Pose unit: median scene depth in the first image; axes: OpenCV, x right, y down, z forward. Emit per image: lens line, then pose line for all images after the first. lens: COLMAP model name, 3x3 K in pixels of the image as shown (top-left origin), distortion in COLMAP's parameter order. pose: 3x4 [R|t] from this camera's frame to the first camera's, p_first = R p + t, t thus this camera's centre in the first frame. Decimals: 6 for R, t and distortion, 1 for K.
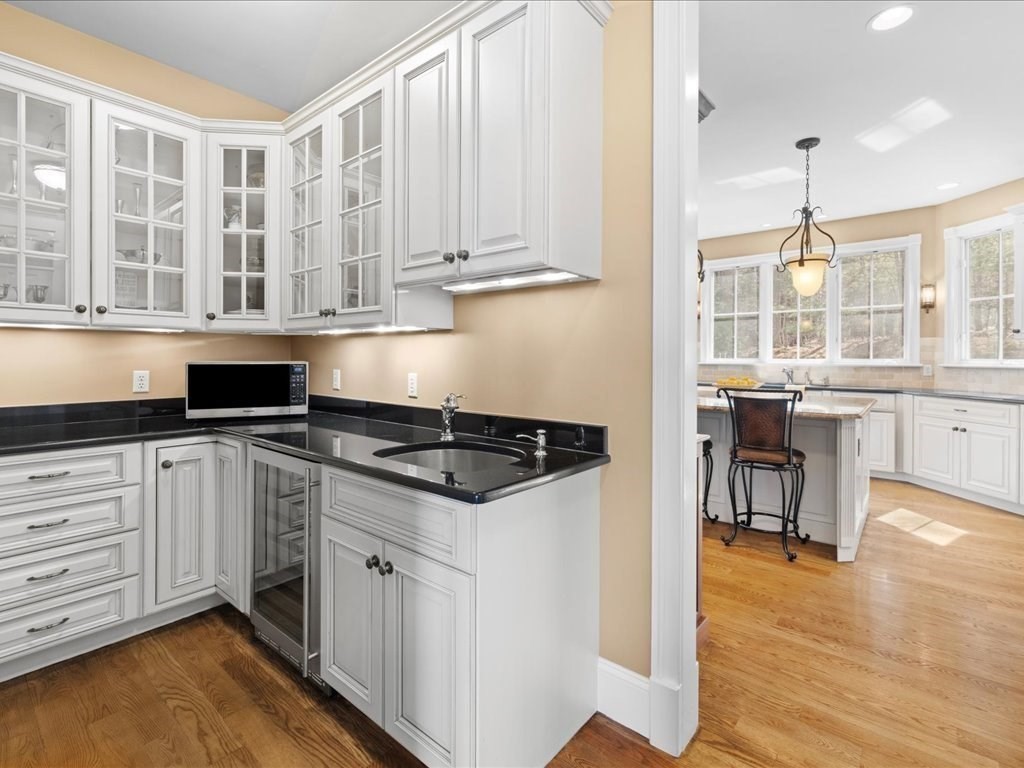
lens RADIAL K [[490.0, 0, 519.5], [0, 490.0, 356.0], [0, 0, 1]] dist [-0.000496, 0.001622]
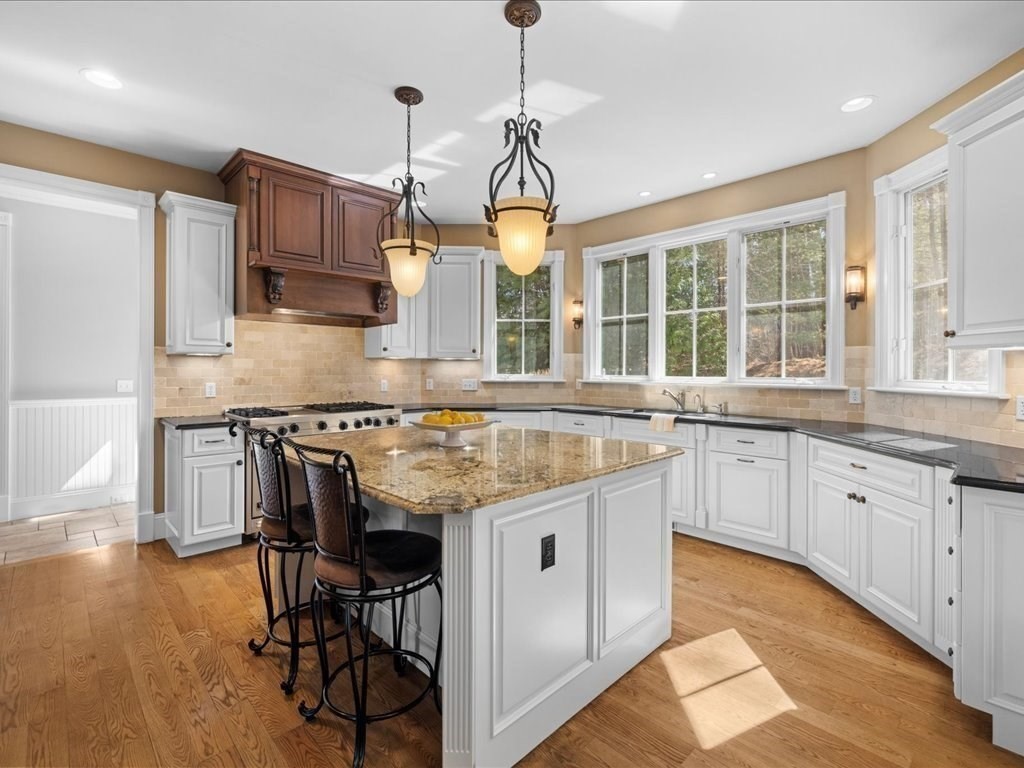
lens RADIAL K [[490.0, 0, 516.6], [0, 490.0, 367.8], [0, 0, 1]] dist [-0.000496, 0.001622]
pose [[0.994941, -0.001165, -0.100455, 0.439044], [0.001305, 0.999998, 0.001331, -0.009658], [0.100453, -0.001455, 0.994941, 0.289494]]
